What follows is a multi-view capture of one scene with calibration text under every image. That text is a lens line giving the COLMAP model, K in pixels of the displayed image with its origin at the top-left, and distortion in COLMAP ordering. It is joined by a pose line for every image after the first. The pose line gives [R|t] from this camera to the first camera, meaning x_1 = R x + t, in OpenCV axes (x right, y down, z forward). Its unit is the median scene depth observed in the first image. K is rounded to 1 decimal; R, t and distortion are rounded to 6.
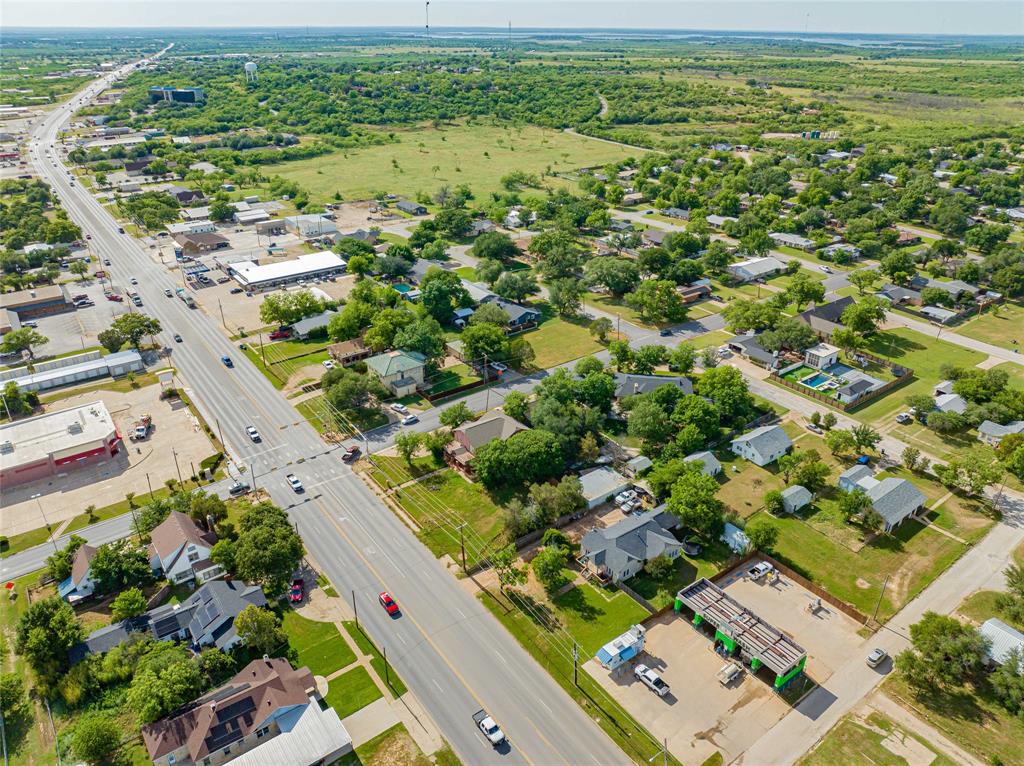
lens RADIAL K [[717.3, 0, 517.2], [0, 717.3, 385.0], [0, 0, 1]] dist [-0.038477, 0.005119]
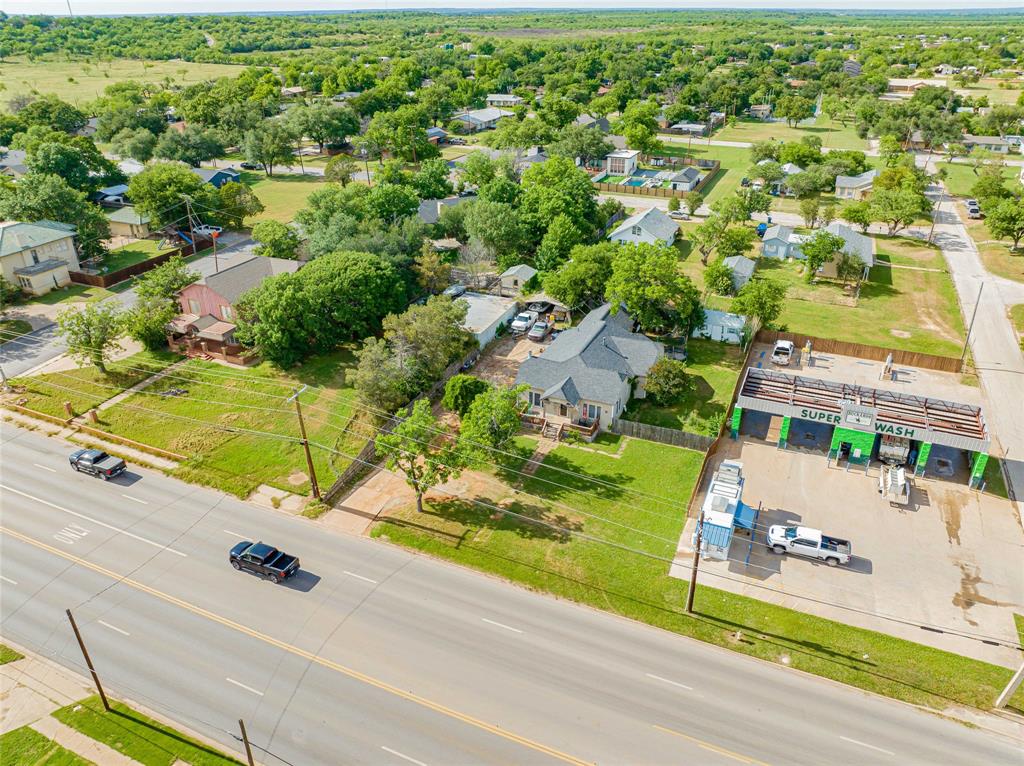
lens RADIAL K [[717.3, 0, 517.2], [0, 717.3, 385.0], [0, 0, 1]] dist [-0.038477, 0.005119]
pose [[0.866735, -0.241806, 0.436234, -0.114454], [0.233128, 0.969606, 0.074263, 0.145146], [-0.440933, 0.037332, 0.896763, 0.418015]]
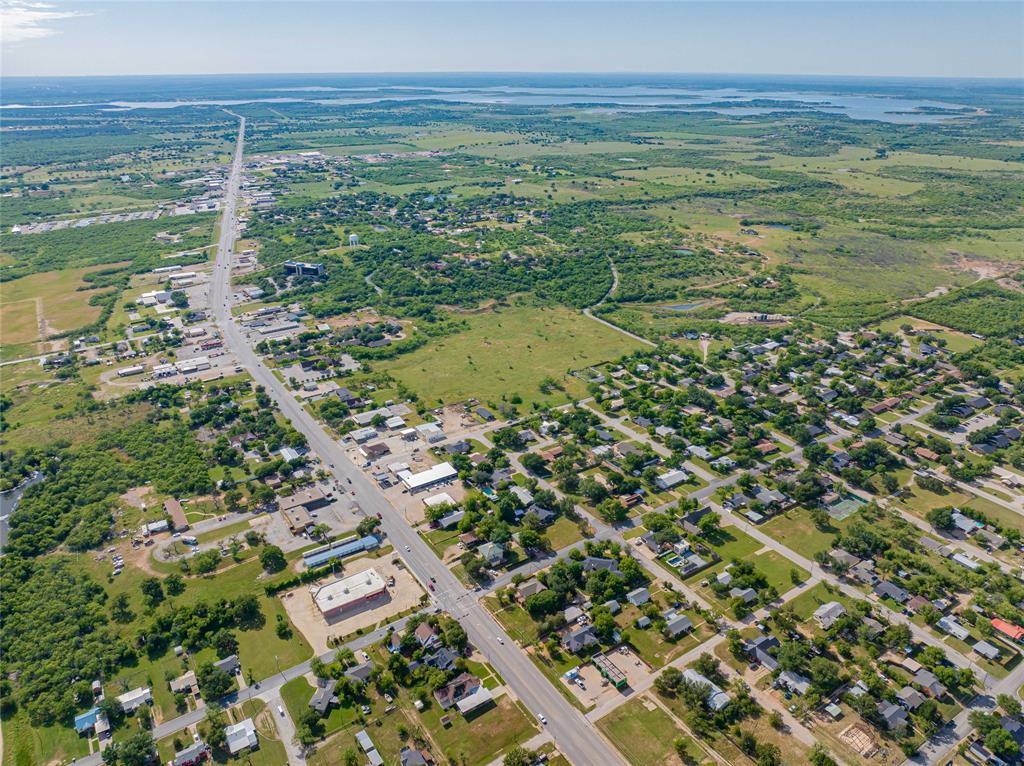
lens RADIAL K [[717.3, 0, 517.2], [0, 717.3, 385.0], [0, 0, 1]] dist [-0.038477, 0.005119]
pose [[0.998629, 0.015237, -0.050080, 0.027720], [-0.017646, 0.998690, -0.048028, -0.532589], [0.049283, 0.048846, 0.997590, -1.573017]]
